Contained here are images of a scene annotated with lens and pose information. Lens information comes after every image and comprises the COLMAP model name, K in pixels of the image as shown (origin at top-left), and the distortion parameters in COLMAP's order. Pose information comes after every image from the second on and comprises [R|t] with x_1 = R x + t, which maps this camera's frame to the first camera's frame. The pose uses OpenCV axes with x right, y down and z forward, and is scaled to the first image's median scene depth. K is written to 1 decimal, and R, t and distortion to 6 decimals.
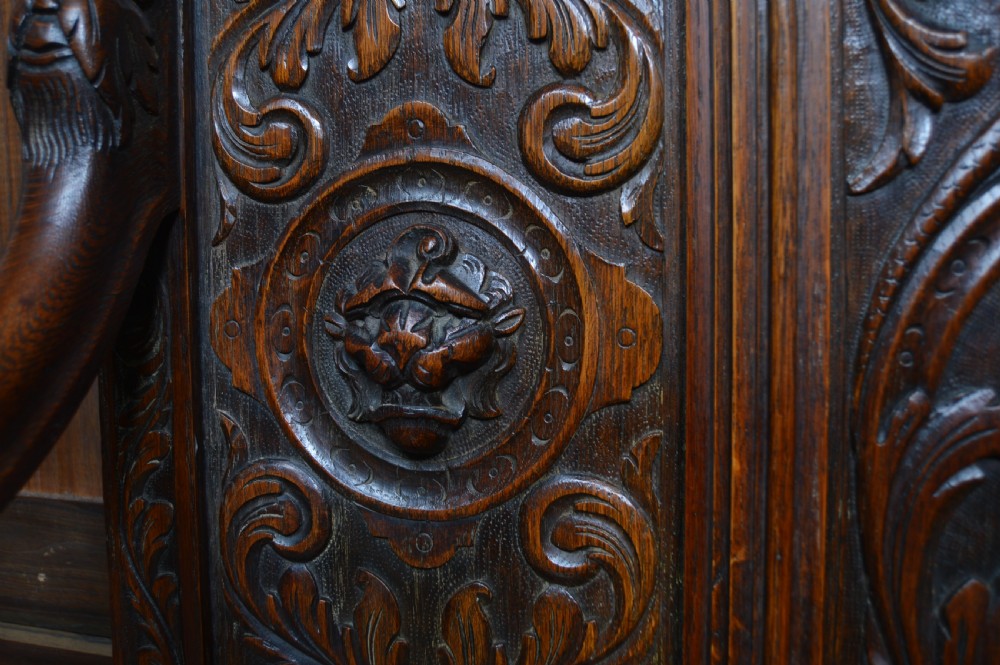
lens RADIAL K [[803.9, 0, 500.0], [0, 803.9, 332.5], [0, 0, 1]] dist [-0.069522, 0.004075]
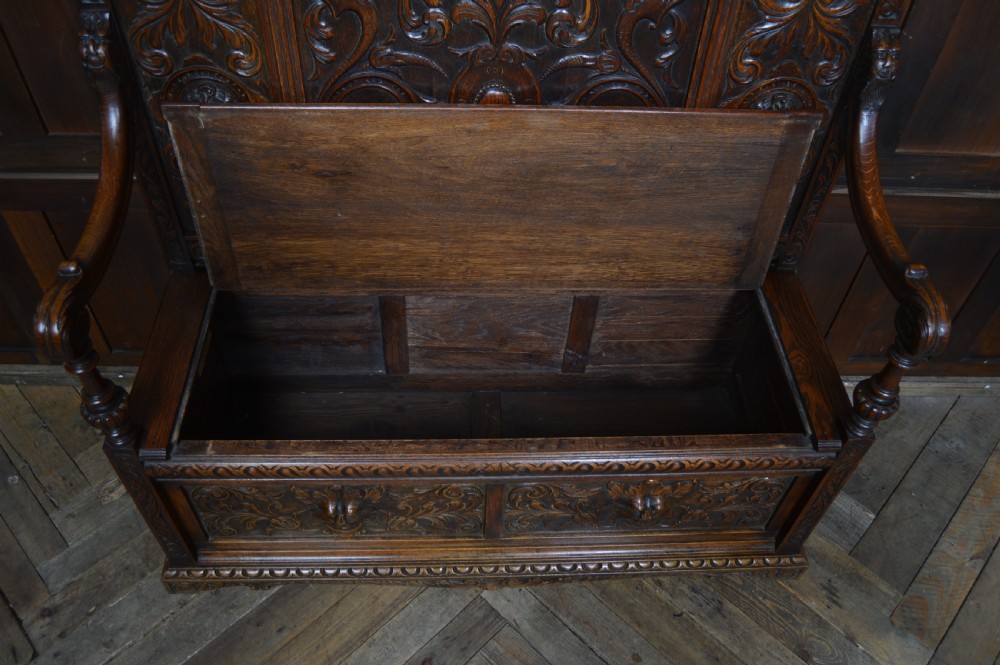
lens RADIAL K [[803.9, 0, 500.0], [0, 803.9, 332.5], [0, 0, 1]] dist [-0.069522, 0.004075]
pose [[0.962680, -0.166901, 0.213051, 0.255204], [-0.030390, 0.715568, 0.697881, -1.963383], [-0.268930, -0.678311, 0.683791, -2.761671]]
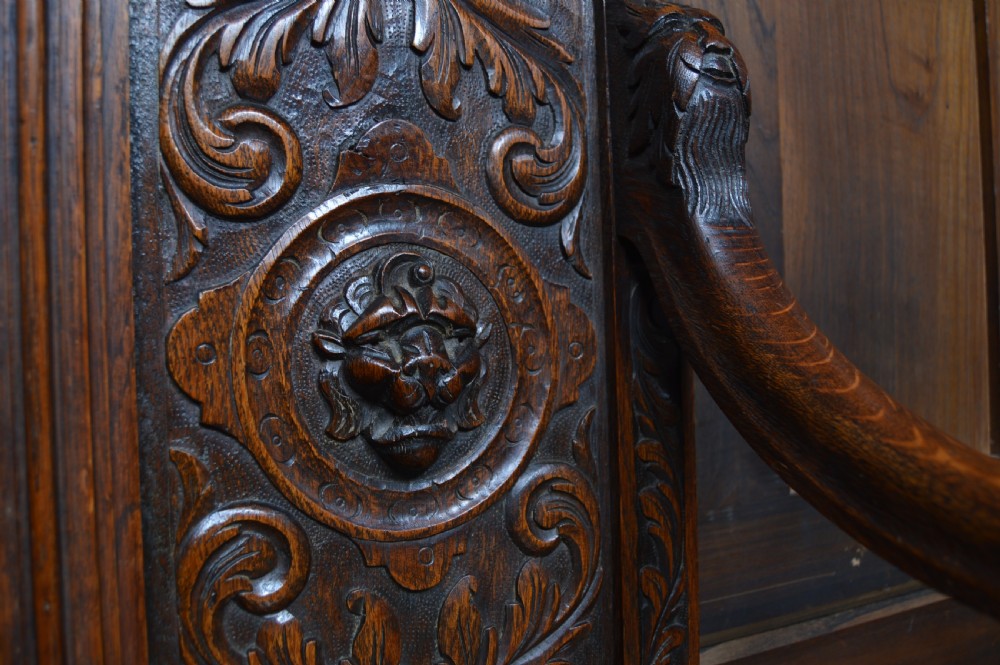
lens RADIAL K [[803.9, 0, 500.0], [0, 803.9, 332.5], [0, 0, 1]] dist [-0.069522, 0.004075]
pose [[0.773314, -0.016074, 0.633820, 2.066840], [0.060494, 0.996988, -0.048524, 0.053482], [-0.631131, 0.075867, 0.771957, -0.525177]]
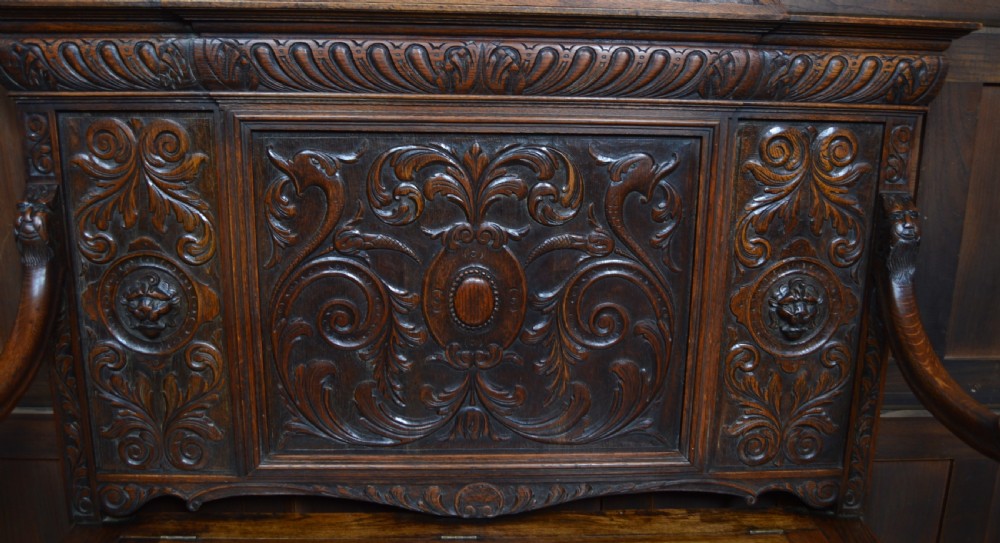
lens RADIAL K [[867.5, 0, 500.0], [0, 867.5, 271.5], [0, 0, 1]] dist [-0.082314, 0.012410]
pose [[0.961406, -0.044718, 0.271476, 0.351533], [-0.007559, 0.982038, 0.188533, -0.837253], [-0.275031, -0.183309, 0.943799, -2.842731]]
